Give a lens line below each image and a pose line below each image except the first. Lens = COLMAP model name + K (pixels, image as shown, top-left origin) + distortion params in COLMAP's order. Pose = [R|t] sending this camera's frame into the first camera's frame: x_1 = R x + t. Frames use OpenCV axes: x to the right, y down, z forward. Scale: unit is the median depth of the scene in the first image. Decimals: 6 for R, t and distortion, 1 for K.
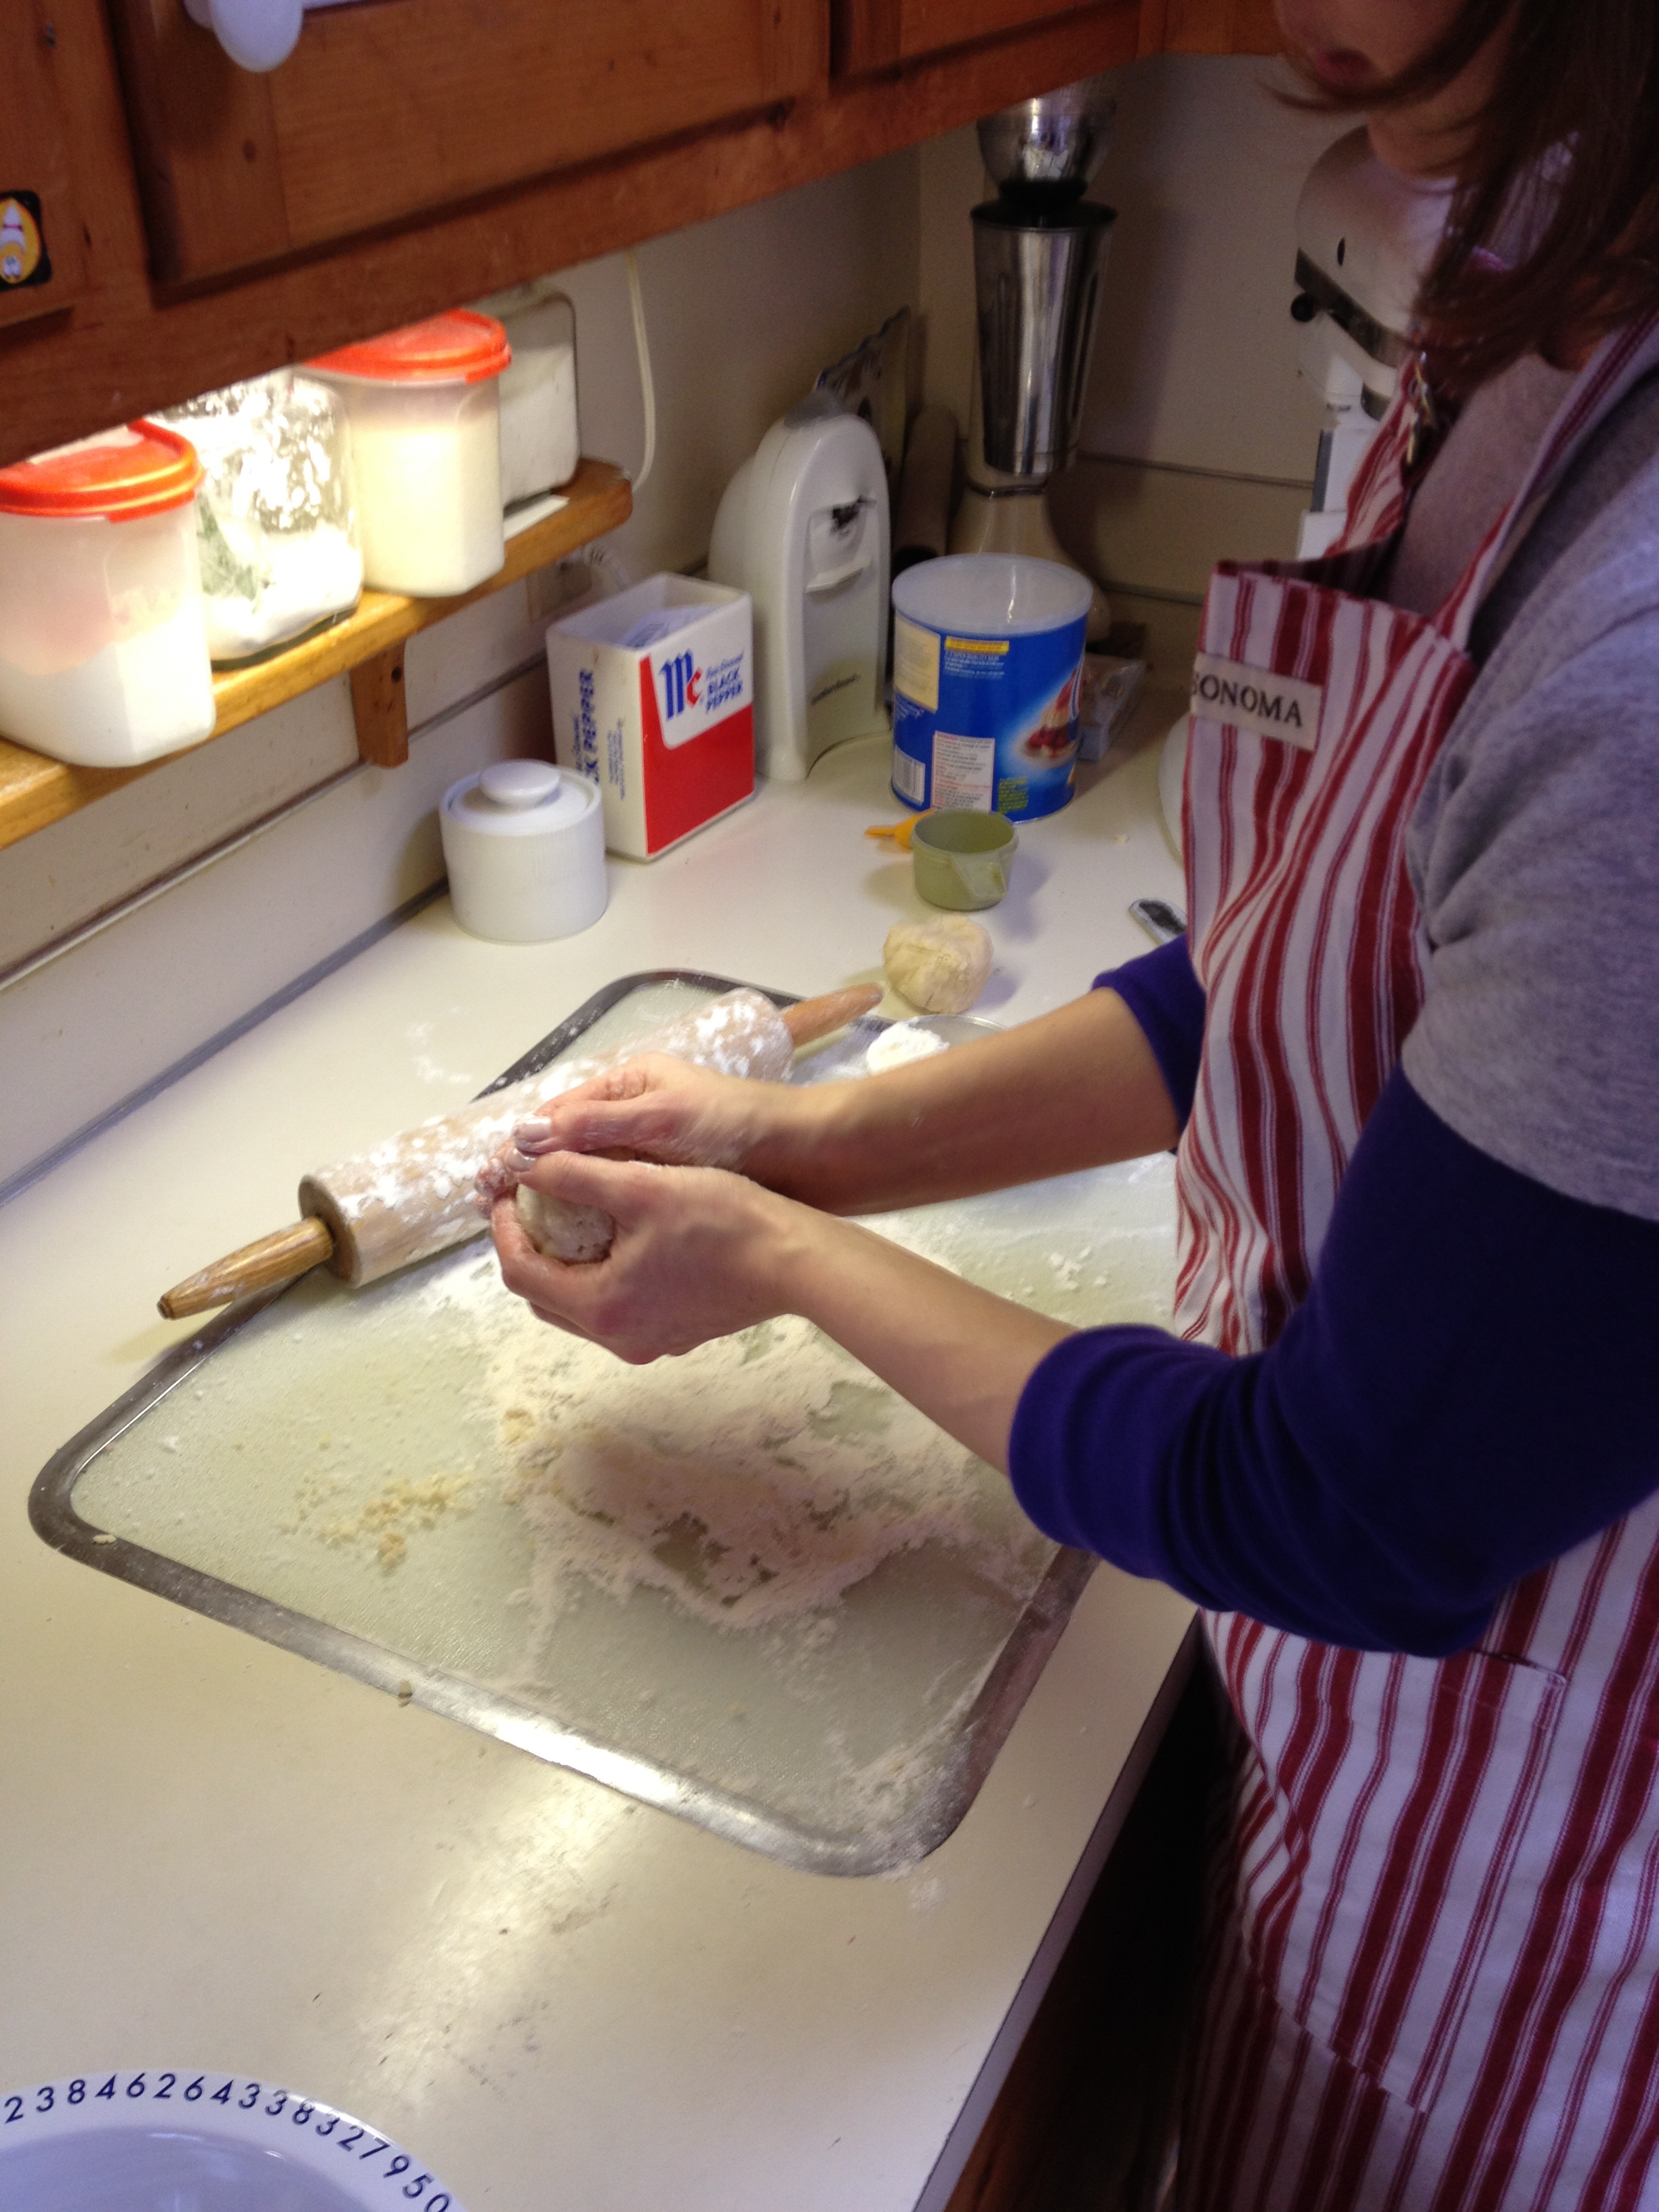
lens RADIAL K [[2086.4, 0, 838.6], [0, 2086.4, 1078.5], [0, 0, 1]] dist [0.011619, 0.000000]
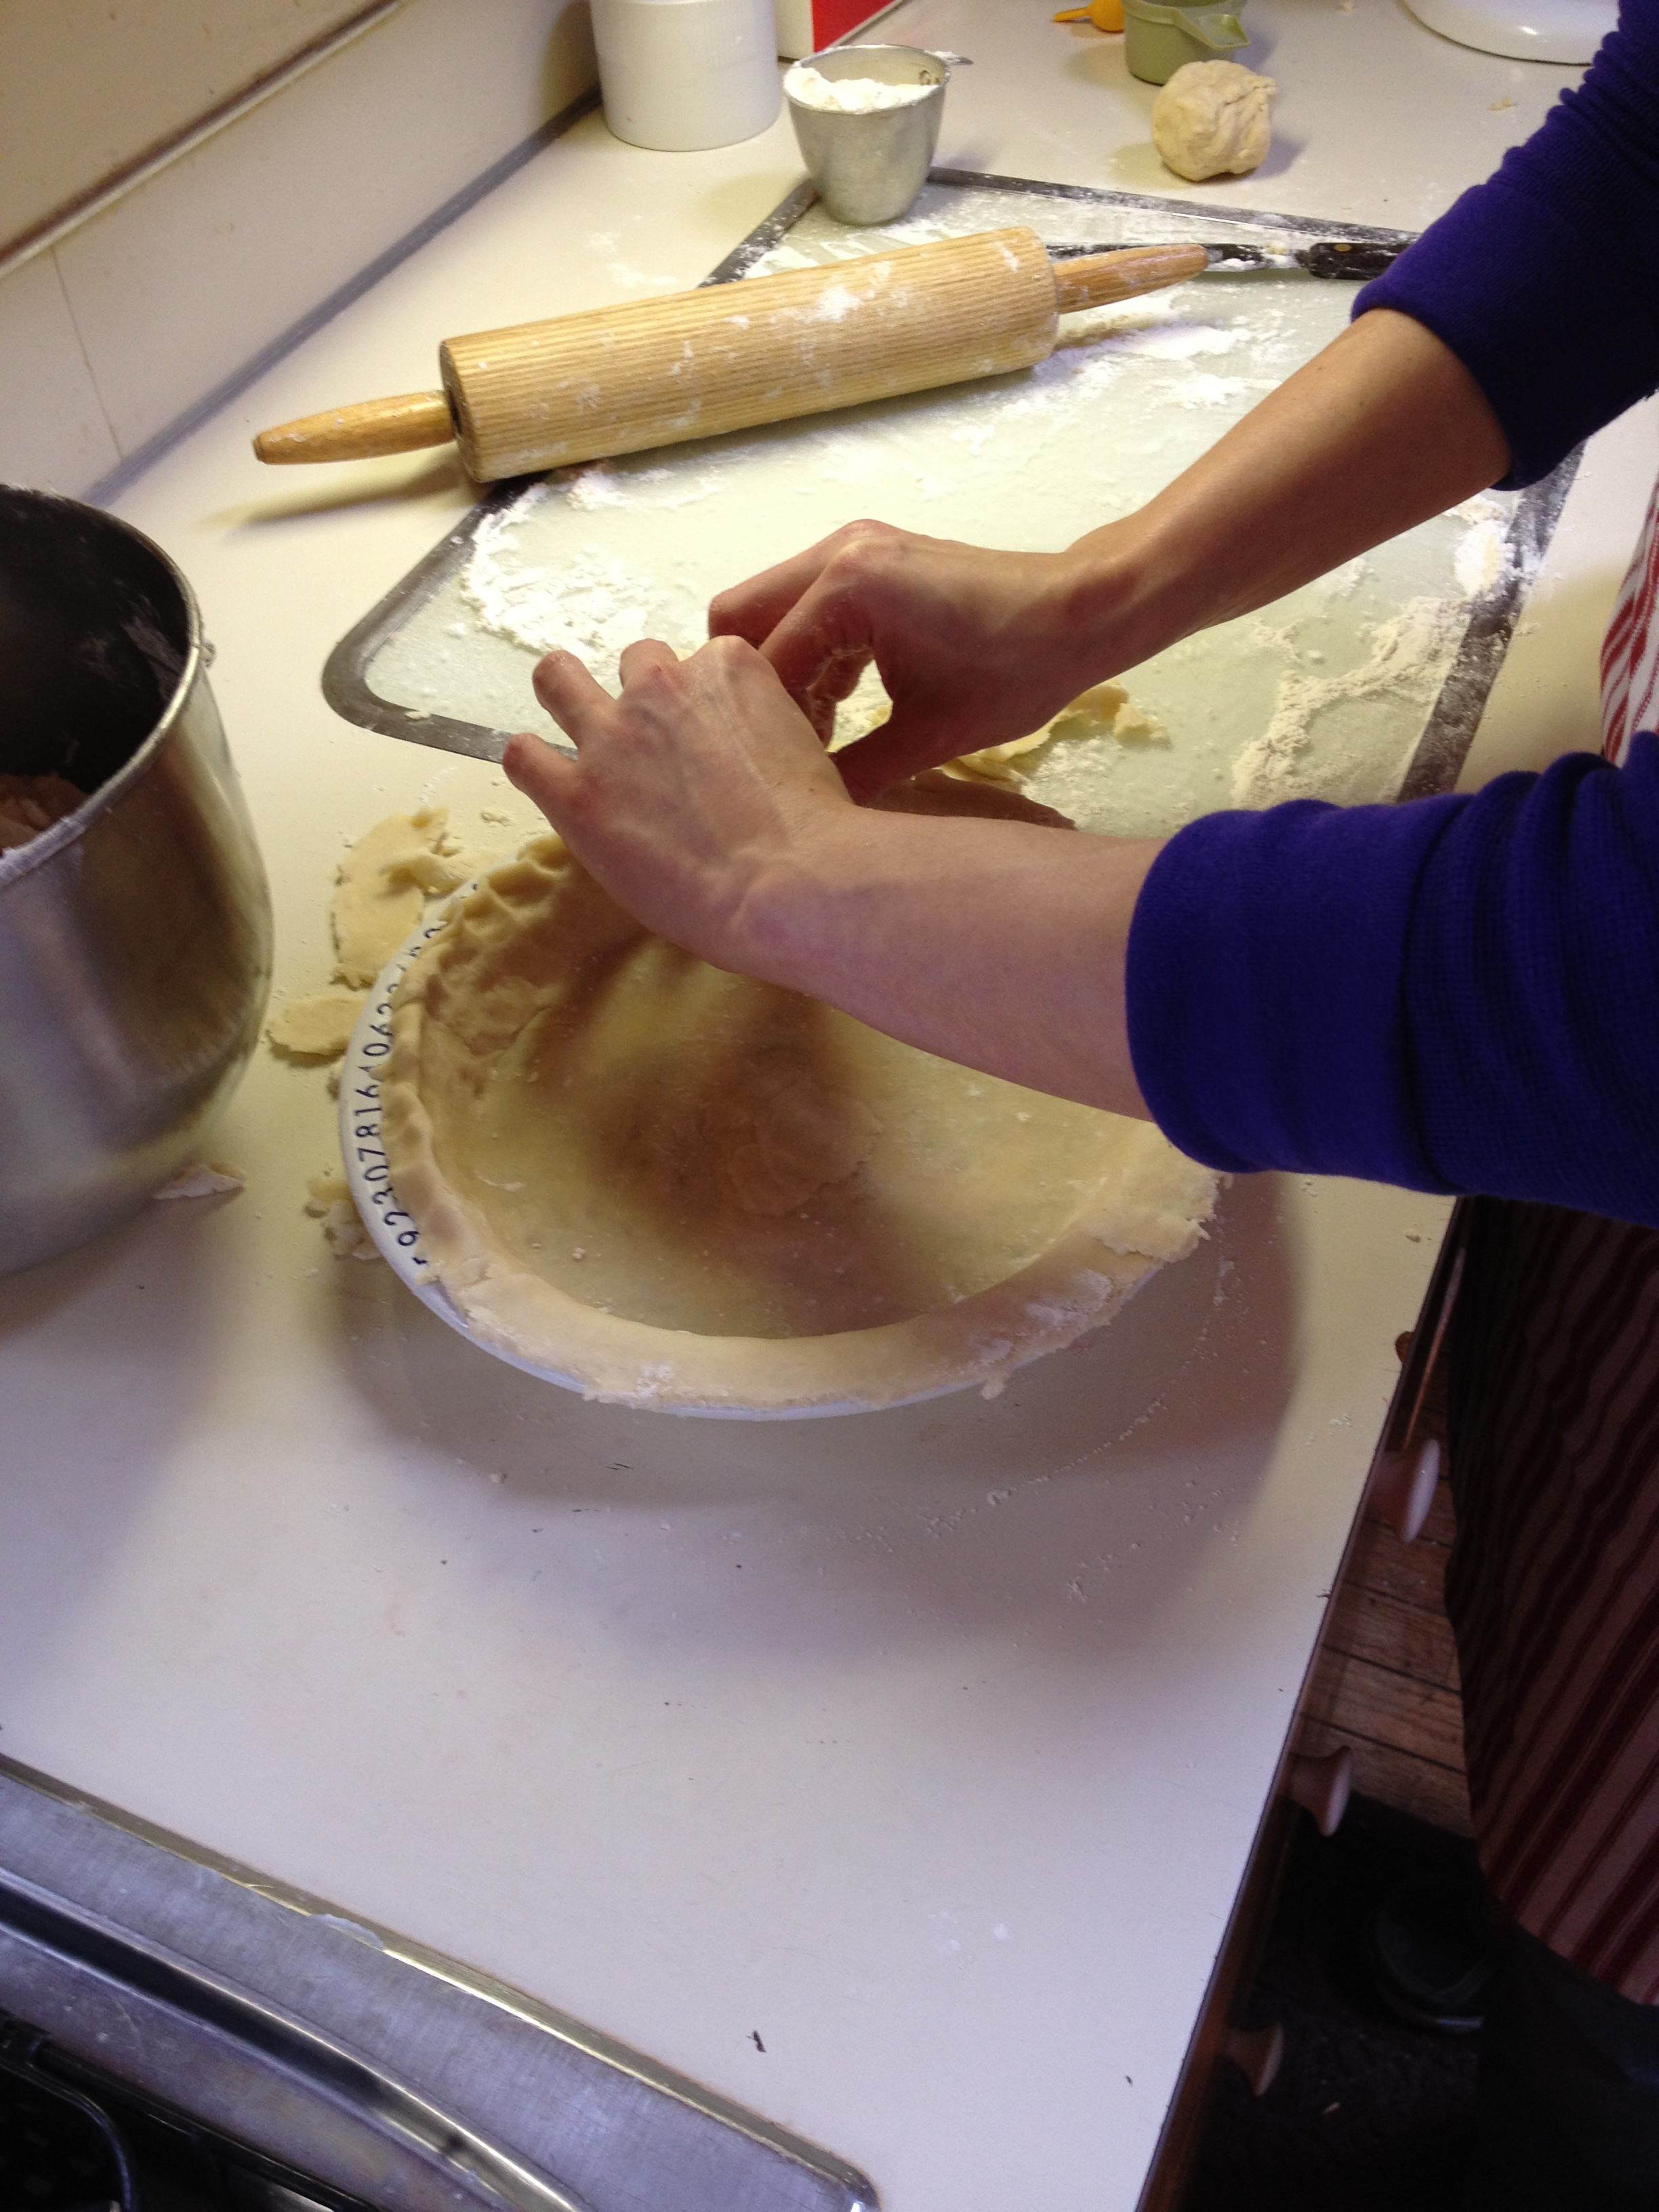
lens RADIAL K [[2086.4, 0, 813.3], [0, 2086.4, 1123.4], [0, 0, 1]] dist [0.011619, 0.000000]
pose [[0.997804, -0.065169, -0.011875, -0.127083], [0.066099, 0.967764, 0.243028, 0.131033], [-0.004346, -0.243280, 0.969946, 0.044349]]
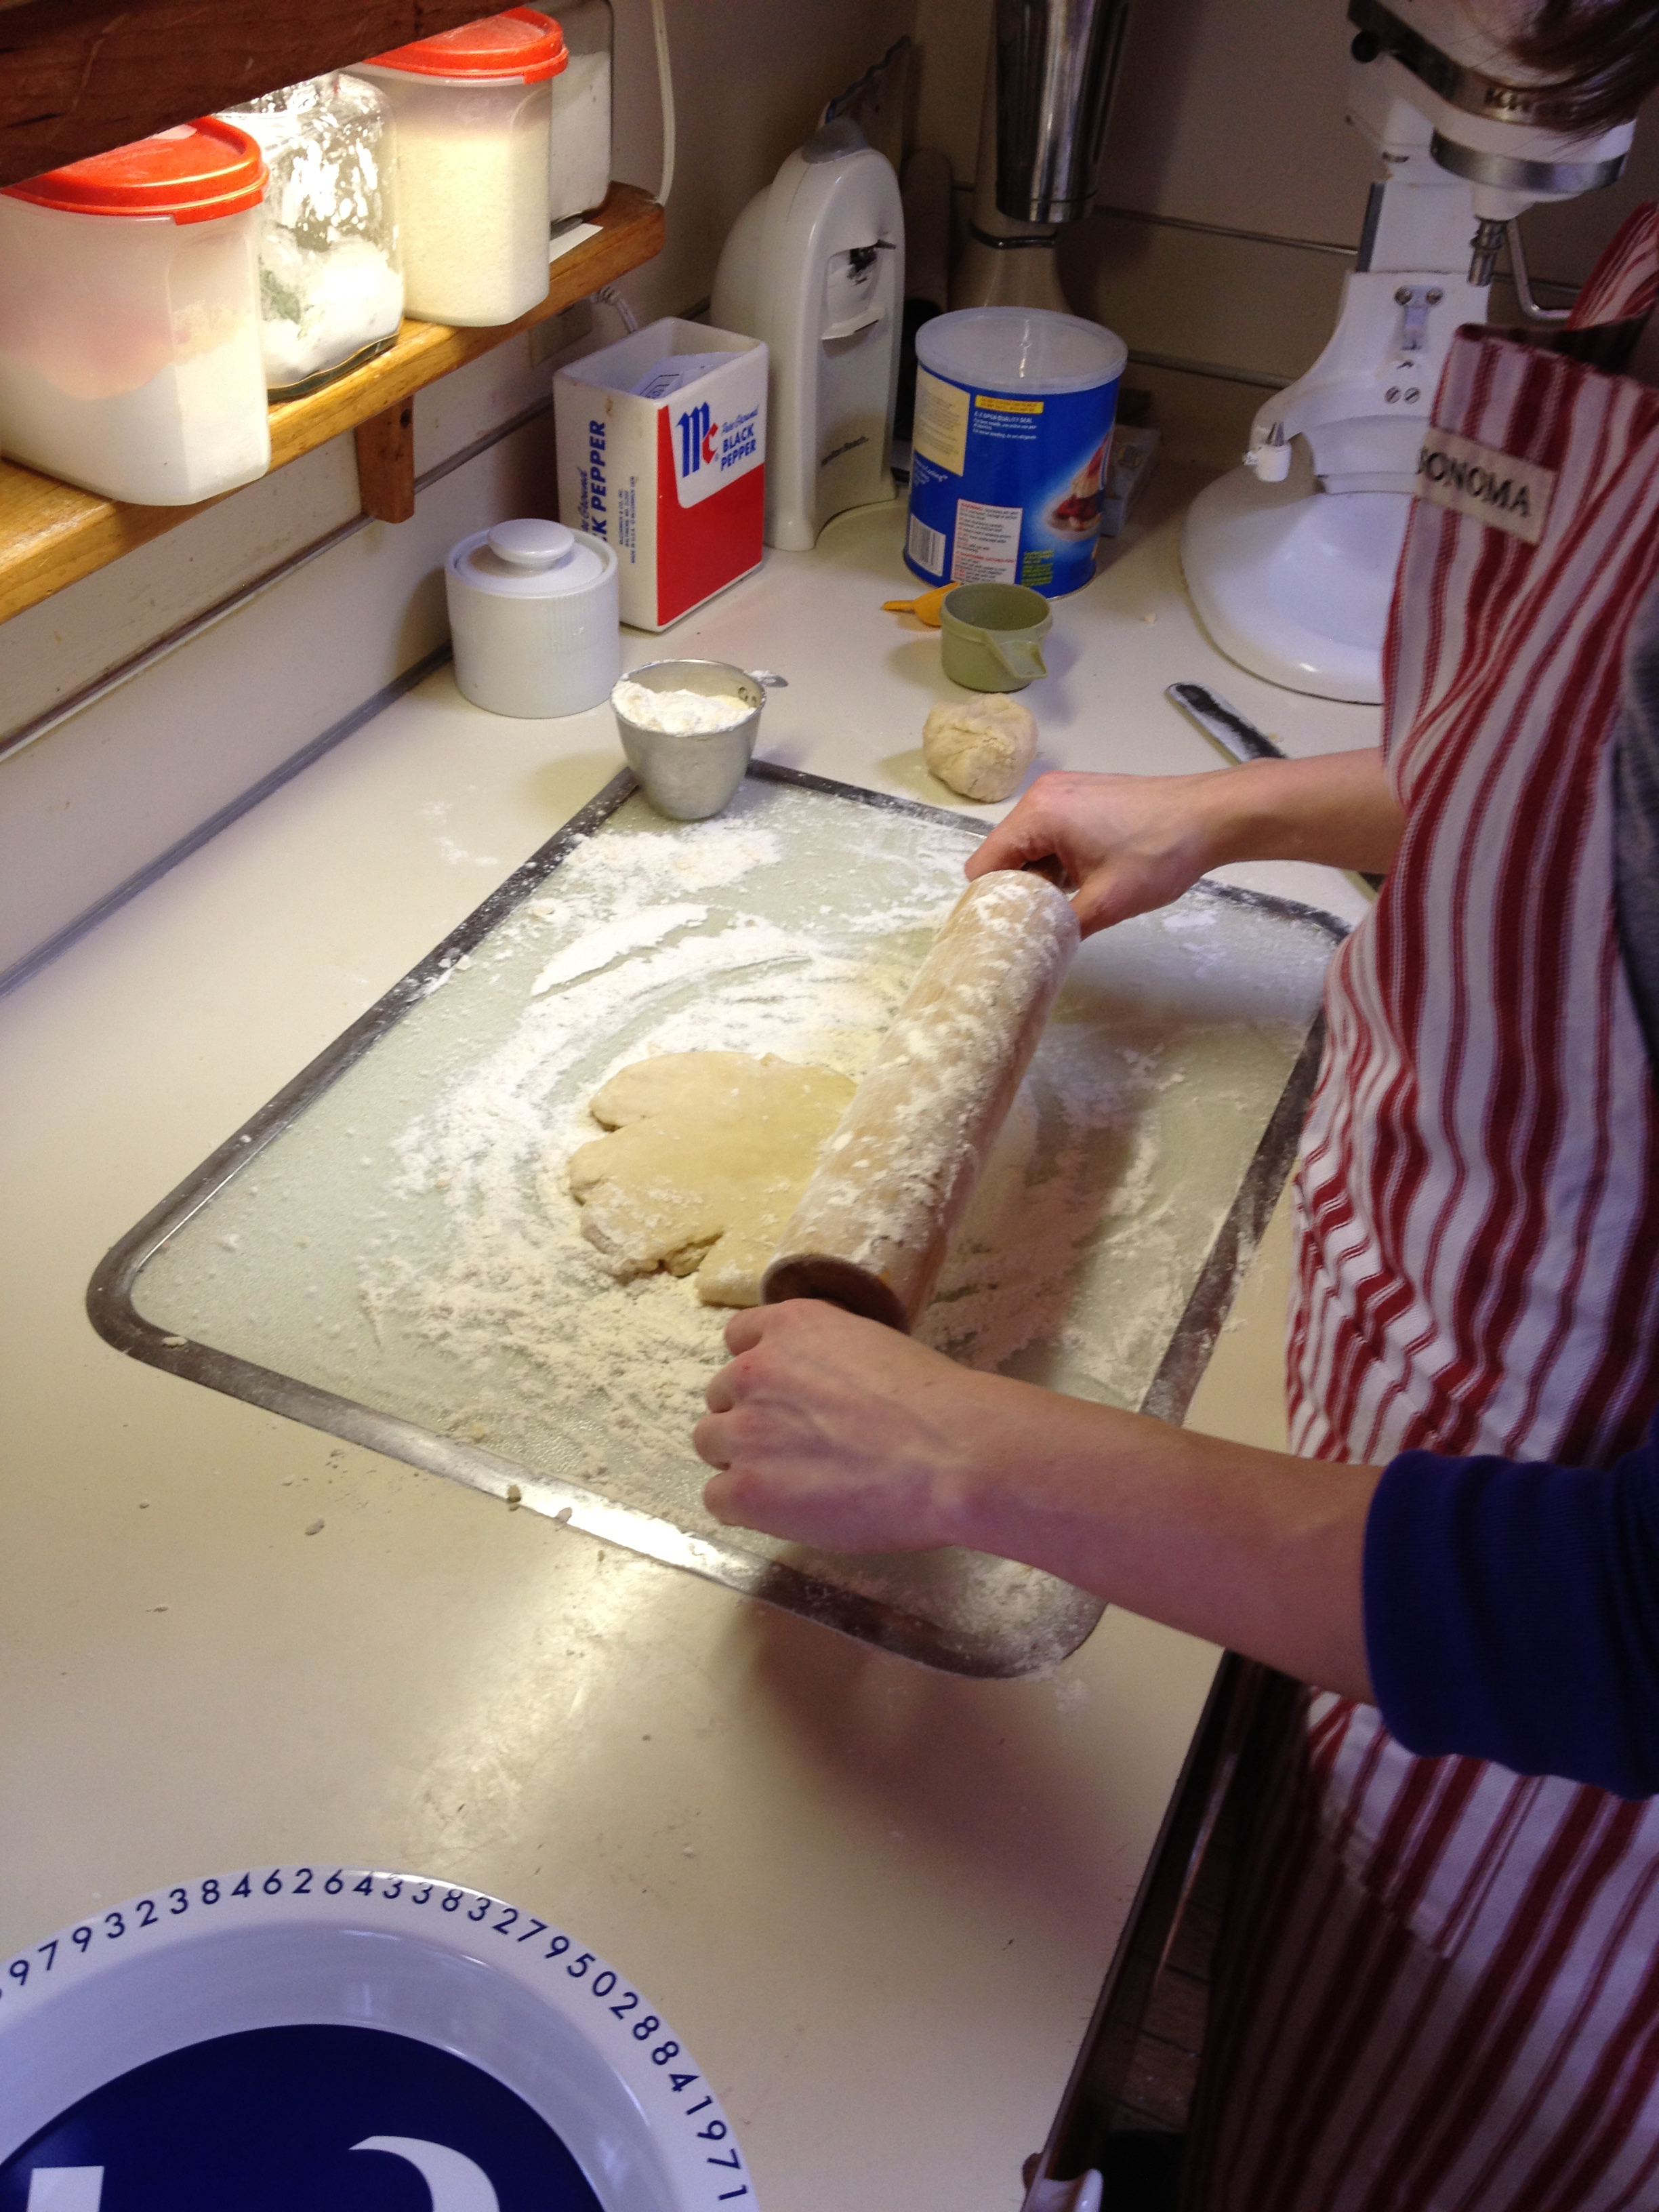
lens RADIAL K [[2086.4, 0, 849.0], [0, 2086.4, 1100.0], [0, 0, 1]] dist [0.011619, 0.000000]
pose [[0.997623, 0.004886, 0.068734, -0.079483], [-0.012449, 0.993850, 0.110037, 0.002151], [-0.067774, -0.110631, 0.991548, 0.035722]]
